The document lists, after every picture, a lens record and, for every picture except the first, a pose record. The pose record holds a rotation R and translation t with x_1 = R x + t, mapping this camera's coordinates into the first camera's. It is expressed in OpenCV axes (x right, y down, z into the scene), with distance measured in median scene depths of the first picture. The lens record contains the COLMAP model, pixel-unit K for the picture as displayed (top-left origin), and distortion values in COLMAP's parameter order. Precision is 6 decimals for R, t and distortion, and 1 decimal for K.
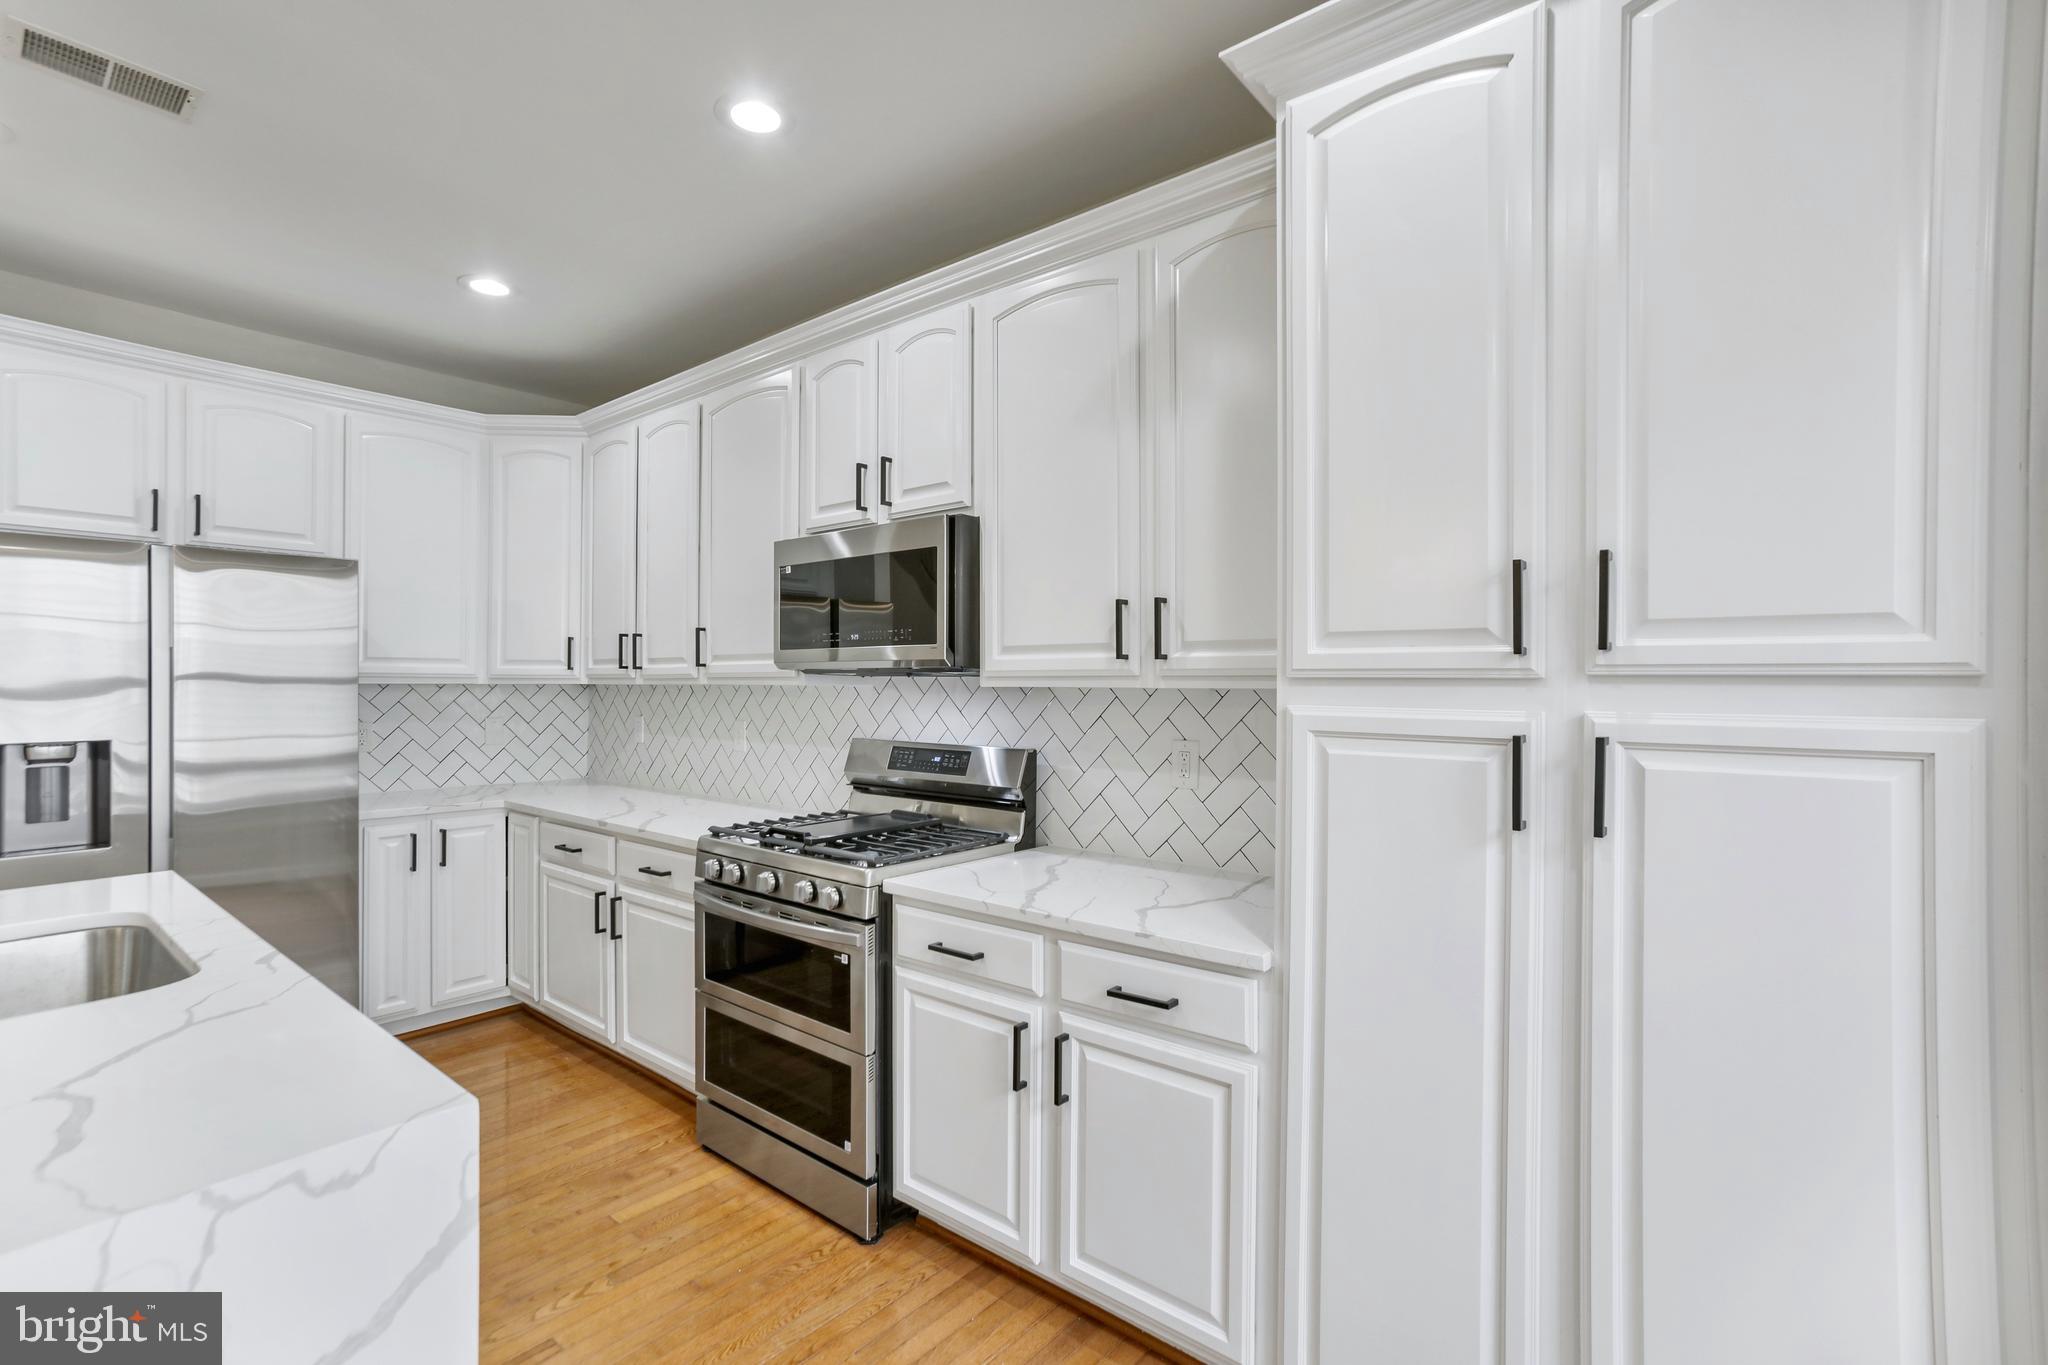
lens RADIAL K [[977.4, 0, 1063.3], [0, 977.4, 675.1], [0, 0, 1]] dist [-0.024262, 0.008727]
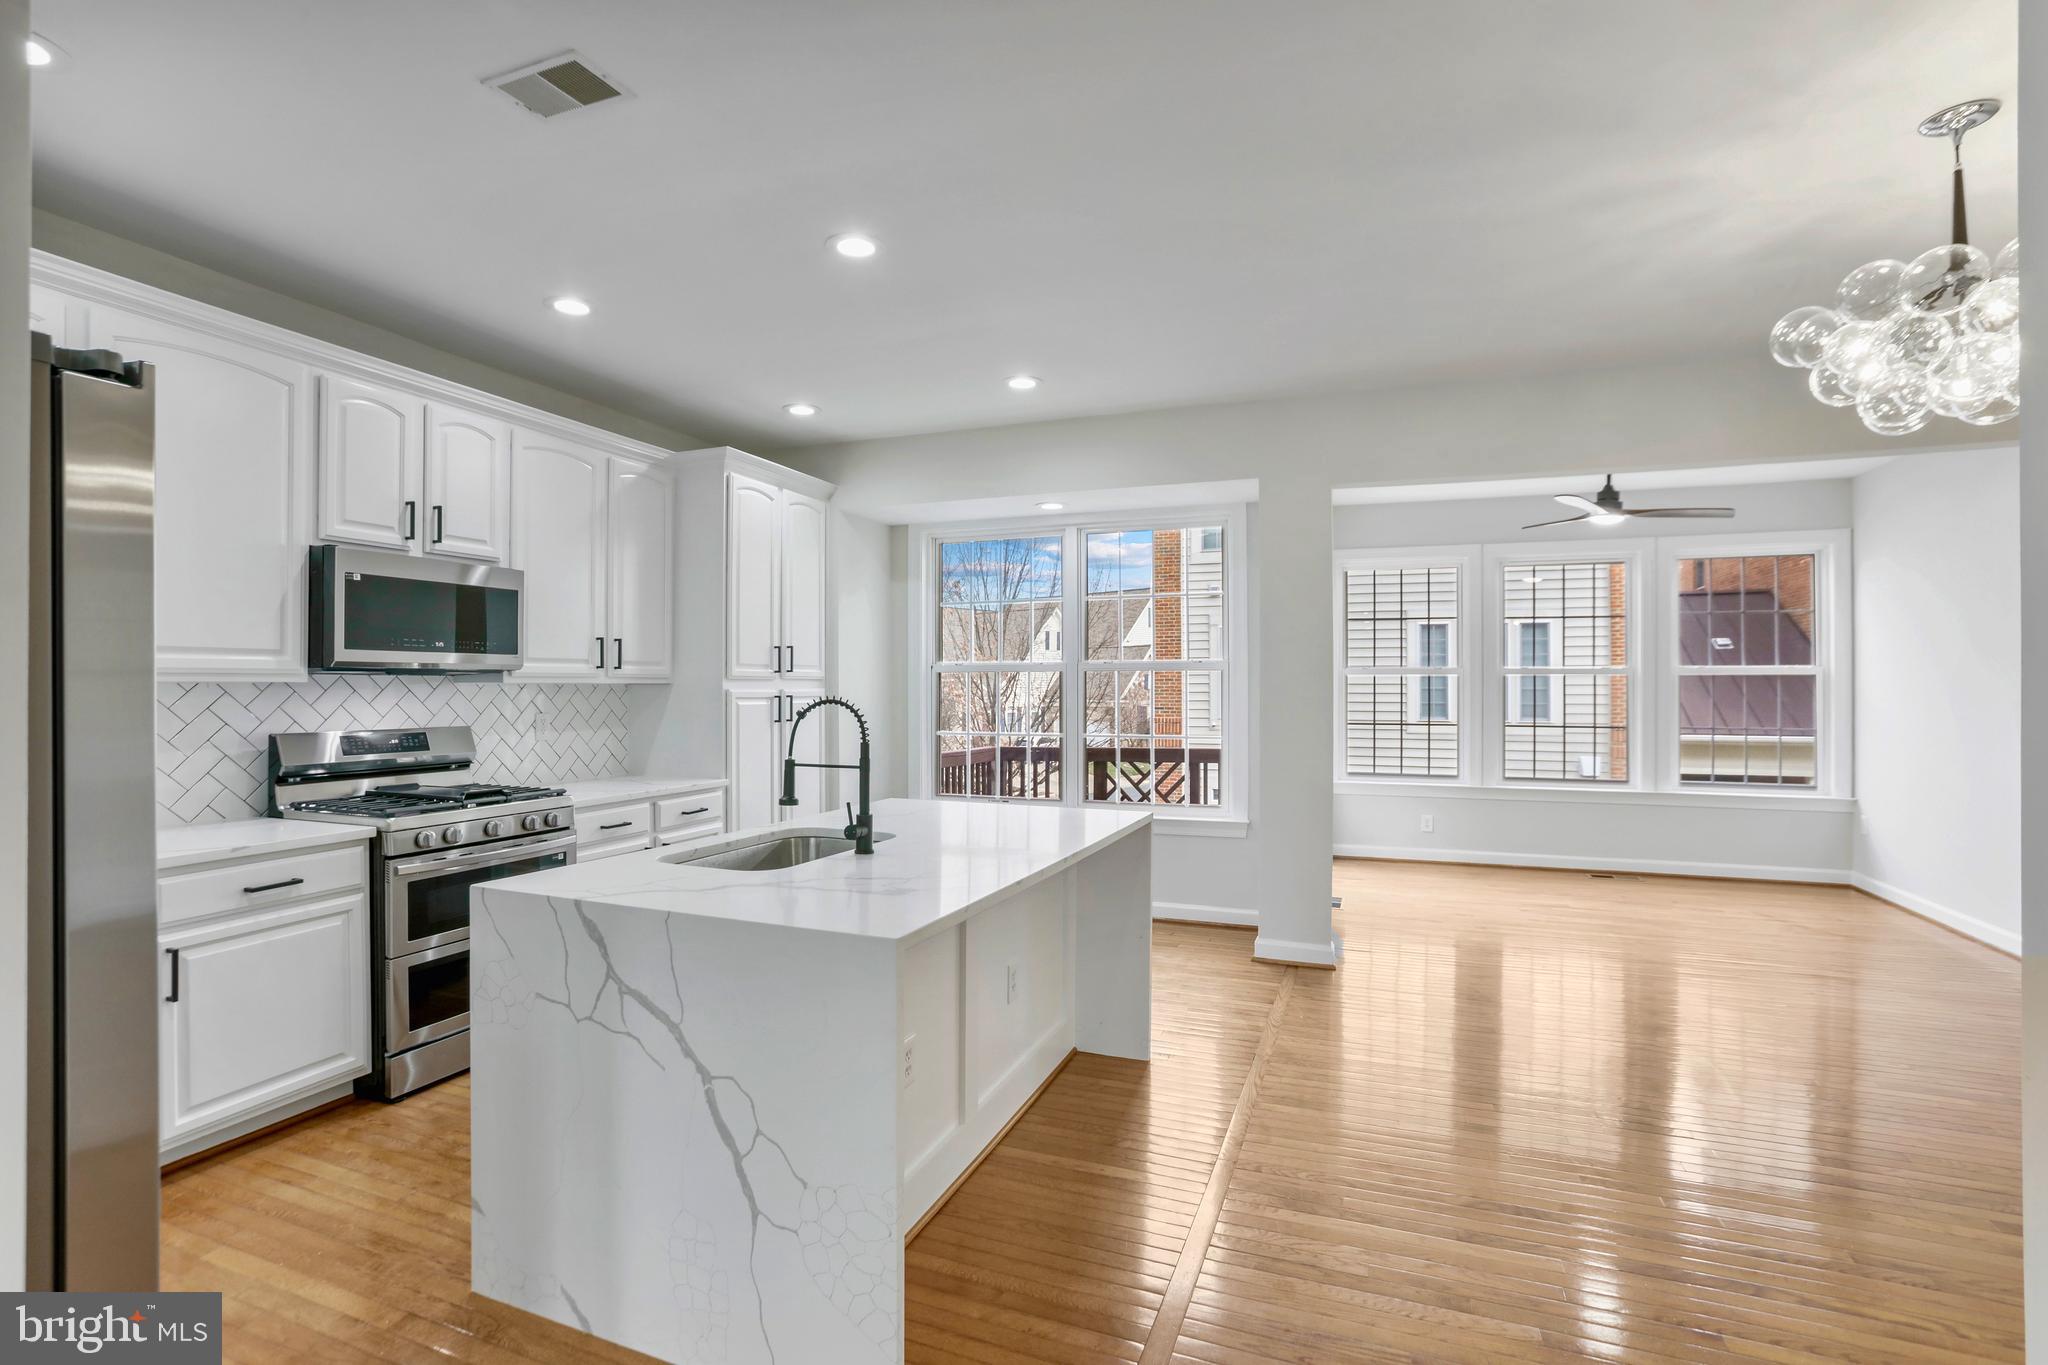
lens RADIAL K [[977.4, 0, 1009.3], [0, 977.4, 678.1], [0, 0, 1]] dist [-0.024262, 0.008727]
pose [[-0.331014, 0.004920, 0.943613, -1.740808], [-0.010350, 0.999907, -0.008844, 0.009260], [-0.943569, -0.012694, -0.330932, 0.755241]]
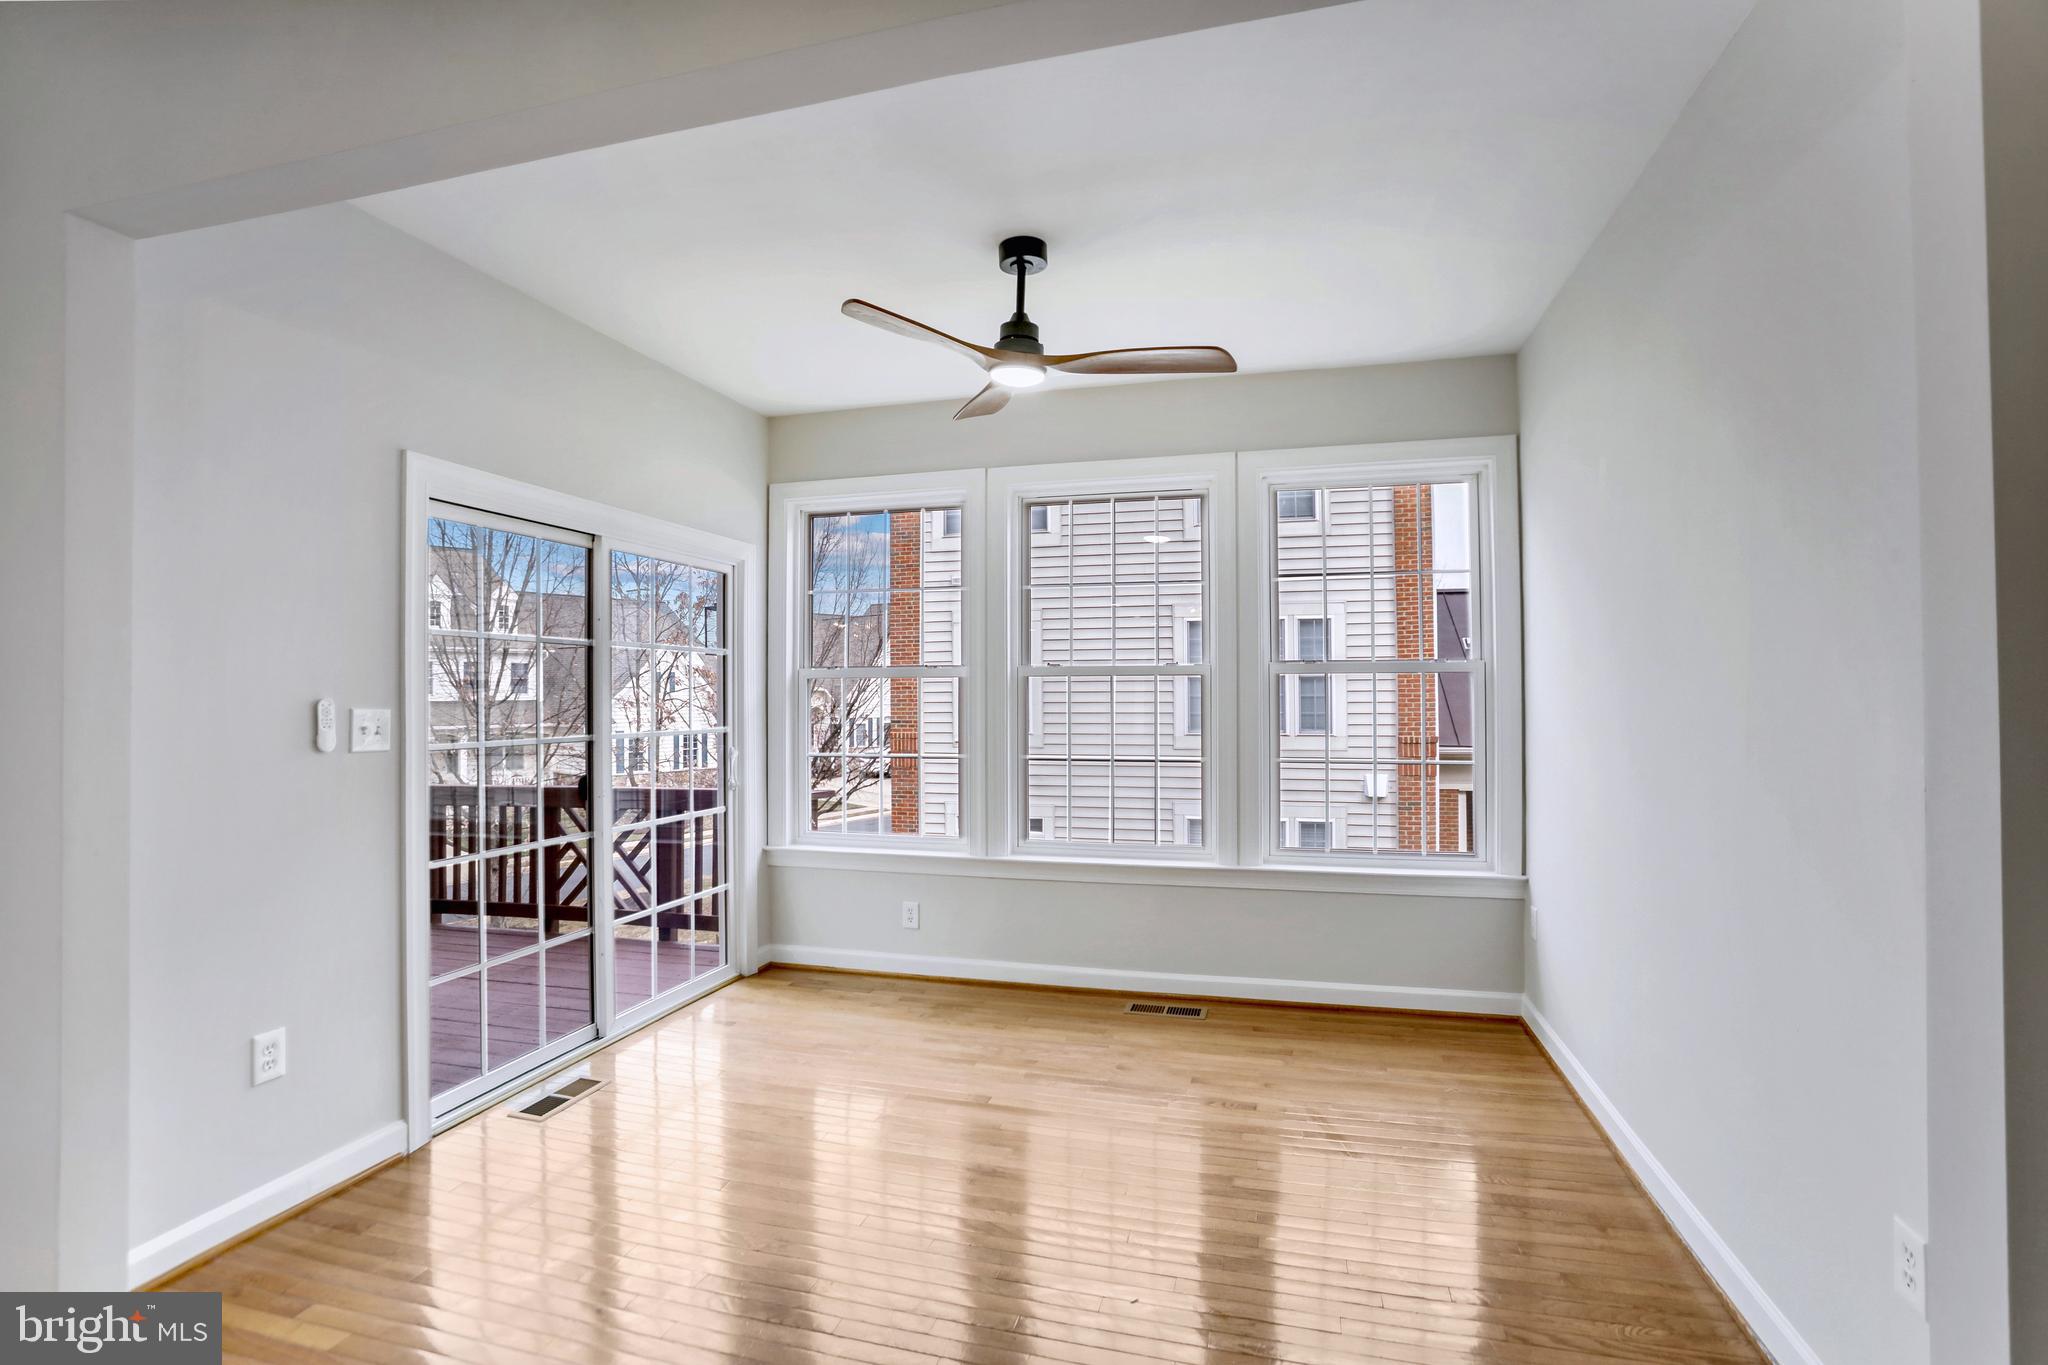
lens RADIAL K [[977.4, 0, 1016.5], [0, 977.4, 676.7], [0, 0, 1]] dist [-0.024262, 0.008727]
pose [[-0.421388, 0.016740, 0.906726, -1.191034], [-0.005155, 0.999769, -0.020854, -0.000939], [-0.906866, -0.013462, -0.421204, -0.688367]]
